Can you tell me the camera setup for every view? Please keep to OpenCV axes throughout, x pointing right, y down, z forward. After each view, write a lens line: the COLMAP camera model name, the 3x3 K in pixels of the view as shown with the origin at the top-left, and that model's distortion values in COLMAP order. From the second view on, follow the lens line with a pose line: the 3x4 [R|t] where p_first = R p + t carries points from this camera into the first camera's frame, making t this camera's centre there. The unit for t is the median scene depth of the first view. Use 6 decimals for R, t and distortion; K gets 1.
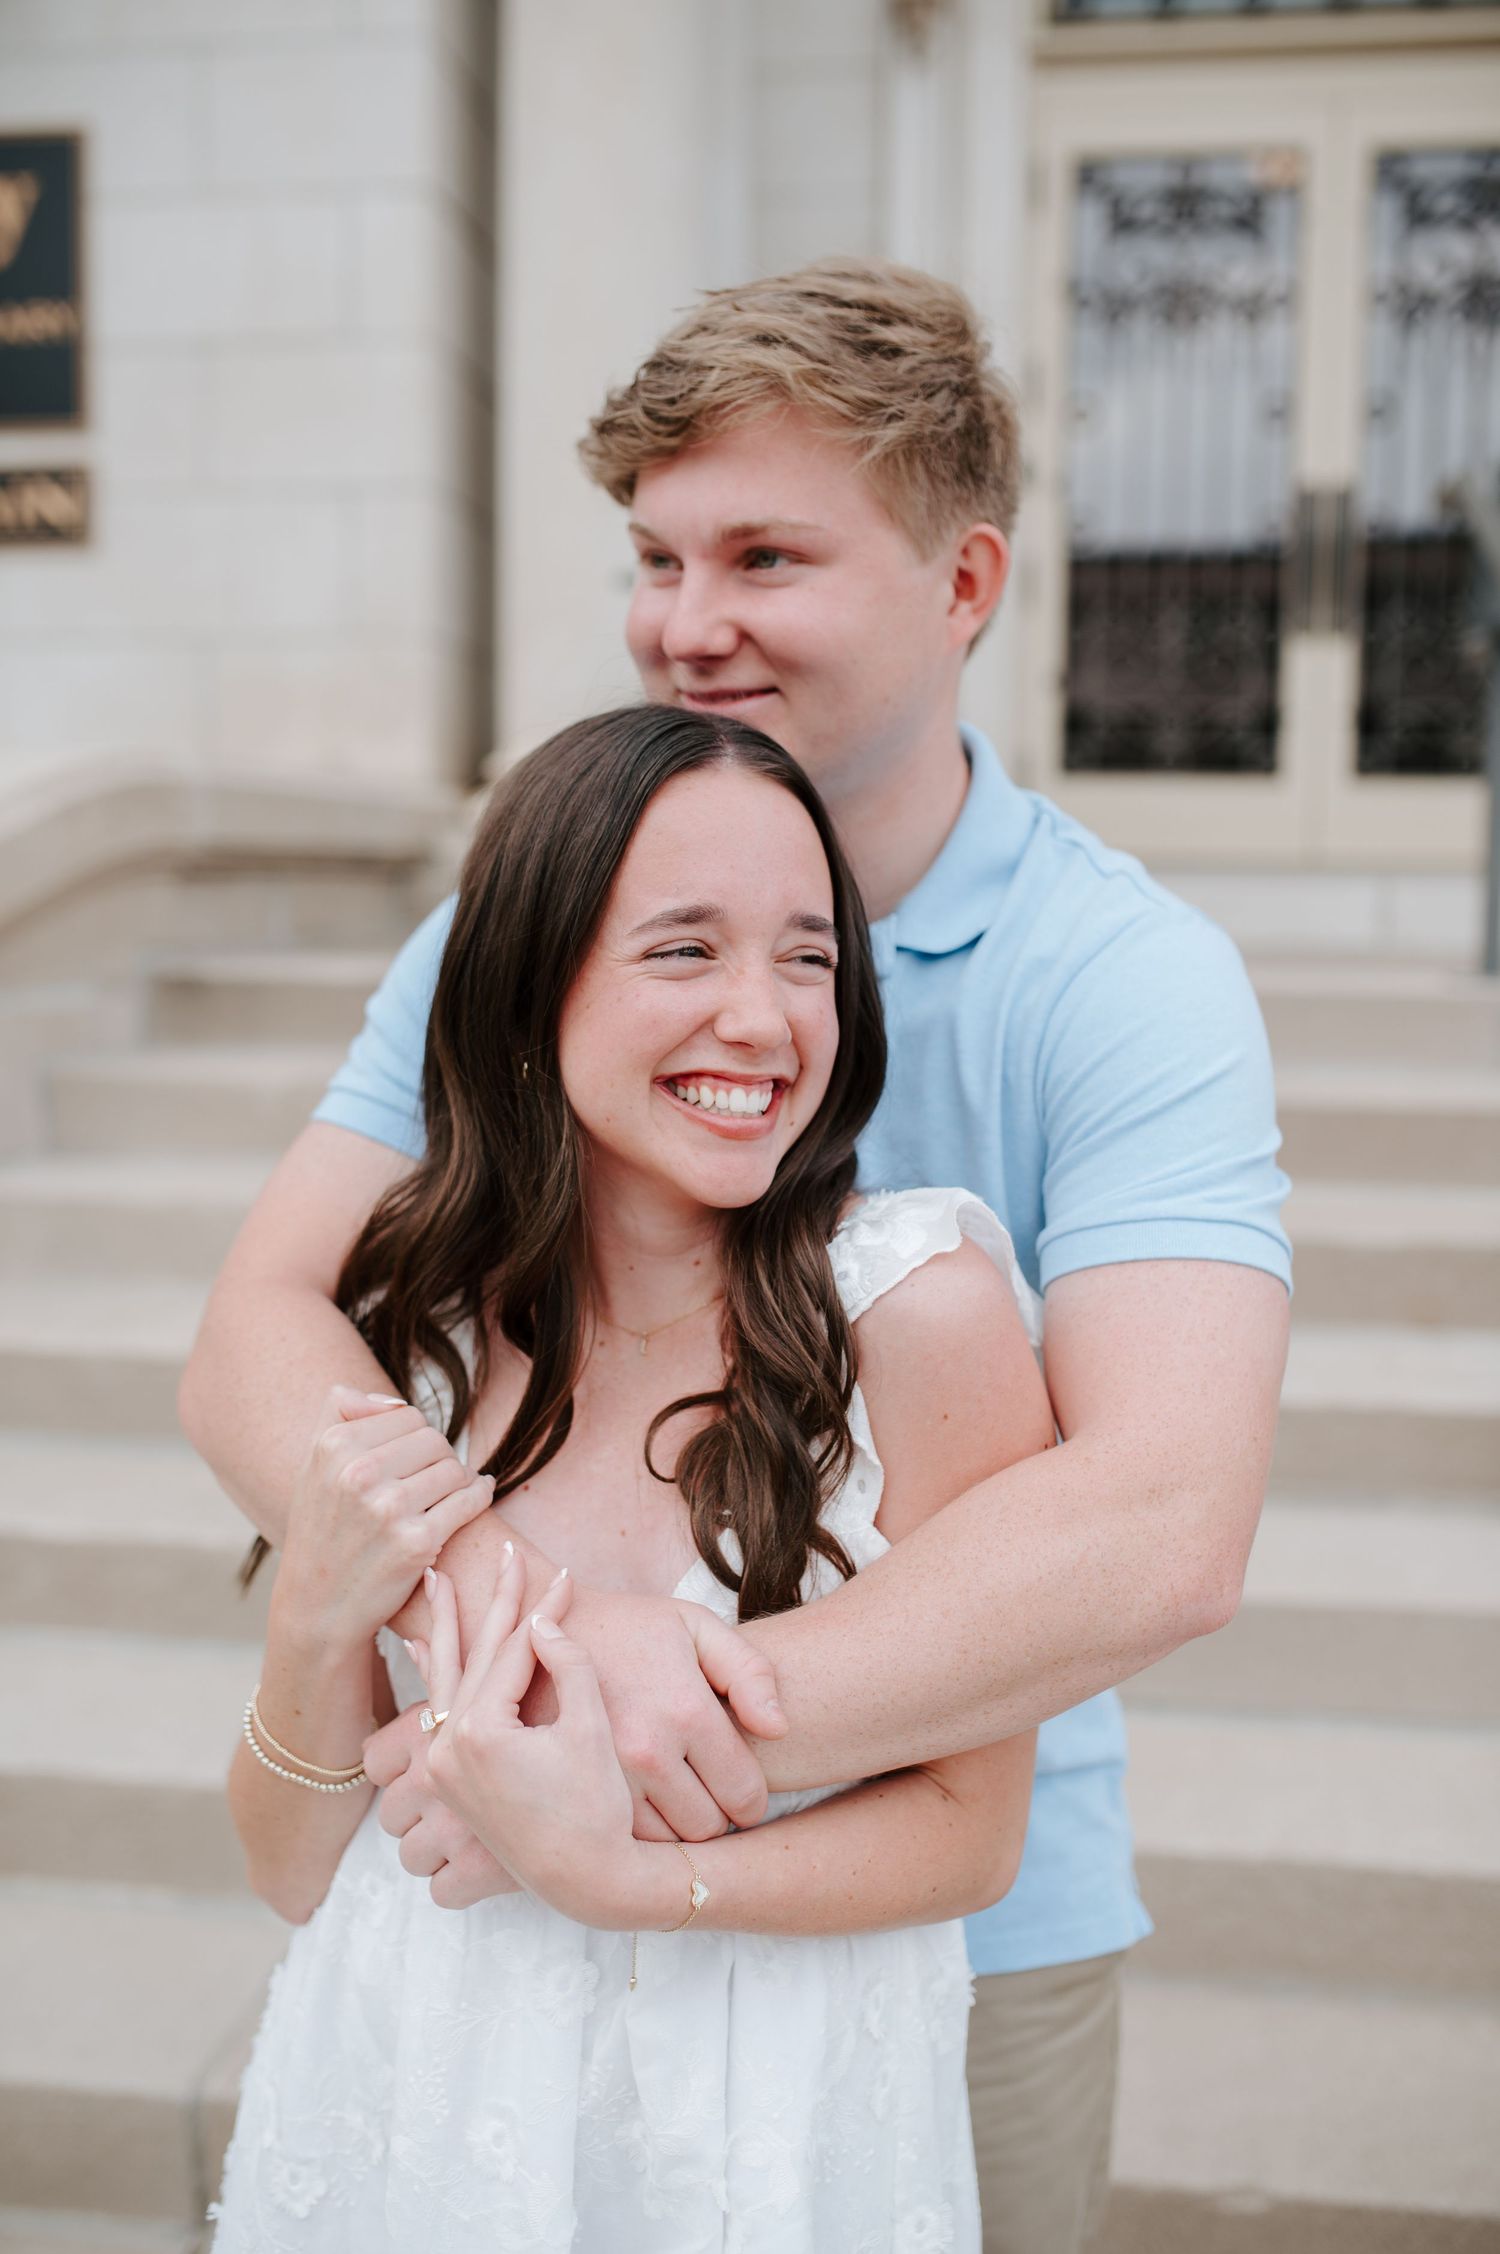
lens RADIAL K [[2145.5, 0, 750.0], [0, 2145.5, 1127.0], [0, 0, 1]] dist [-0.063100, 0.091073]
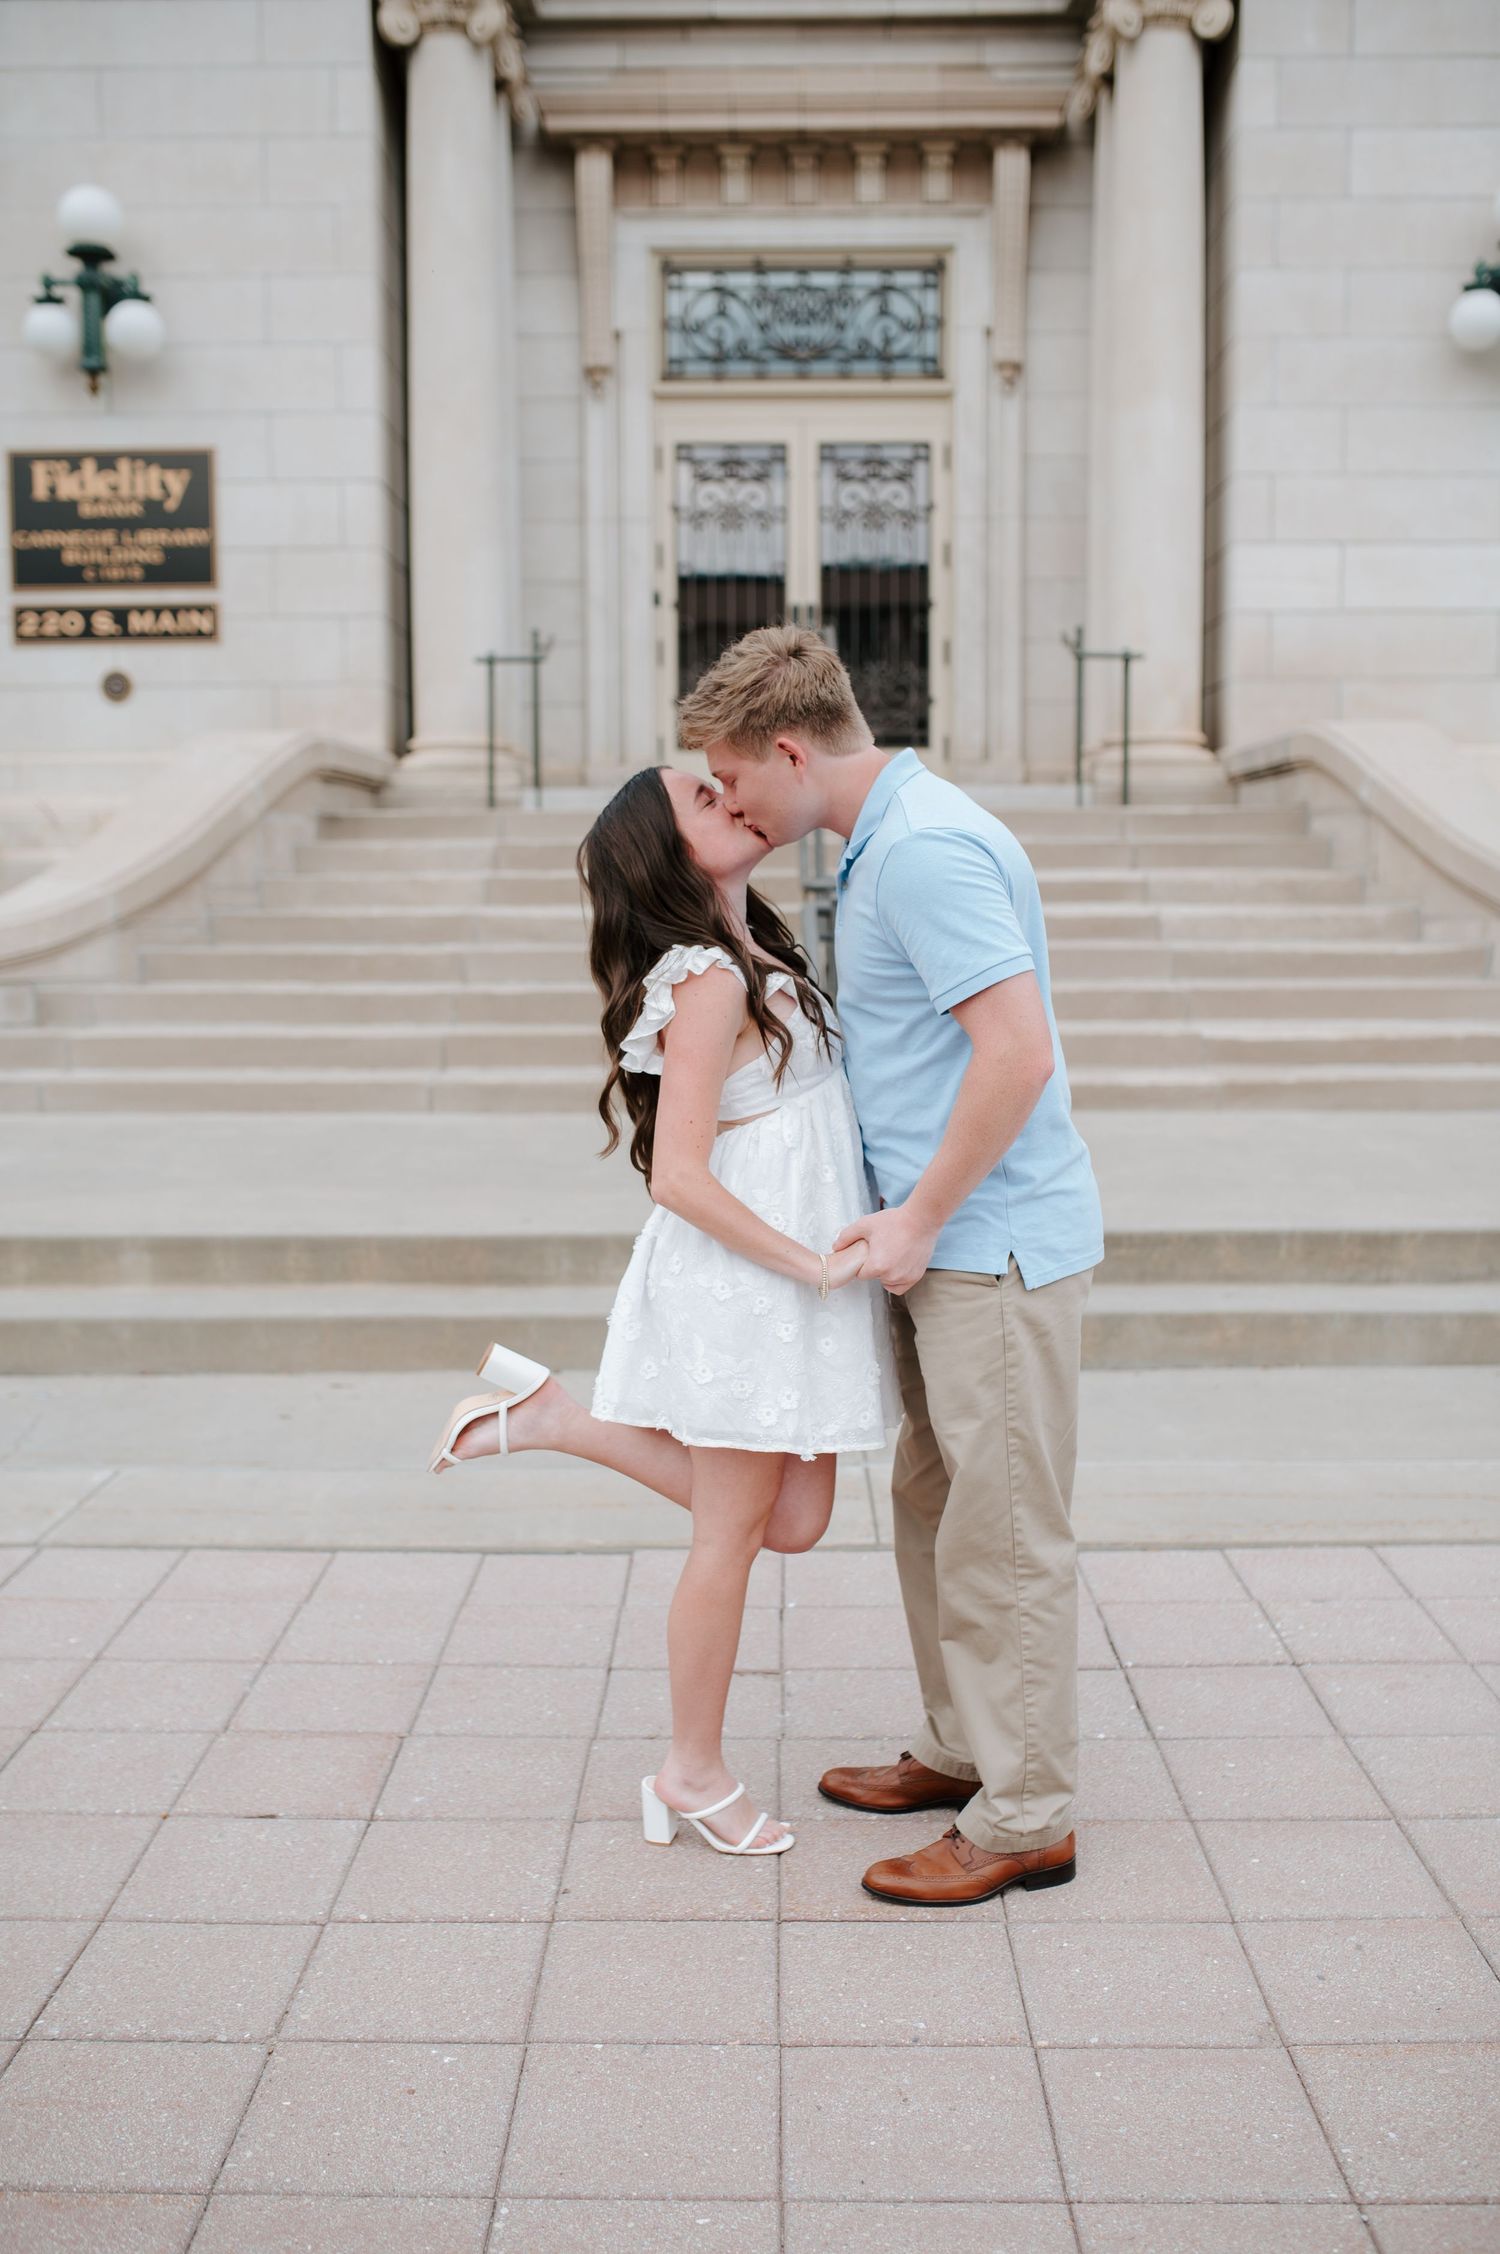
lens RADIAL K [[2145.5, 0, 750.0], [0, 2145.5, 1127.0], [0, 0, 1]] dist [-0.063100, 0.091073]
pose [[0.990934, -0.030931, 0.130738, -0.065924], [0.031682, 0.999491, -0.003670, 0.209502], [-0.130558, 0.007778, 0.991410, -1.038682]]
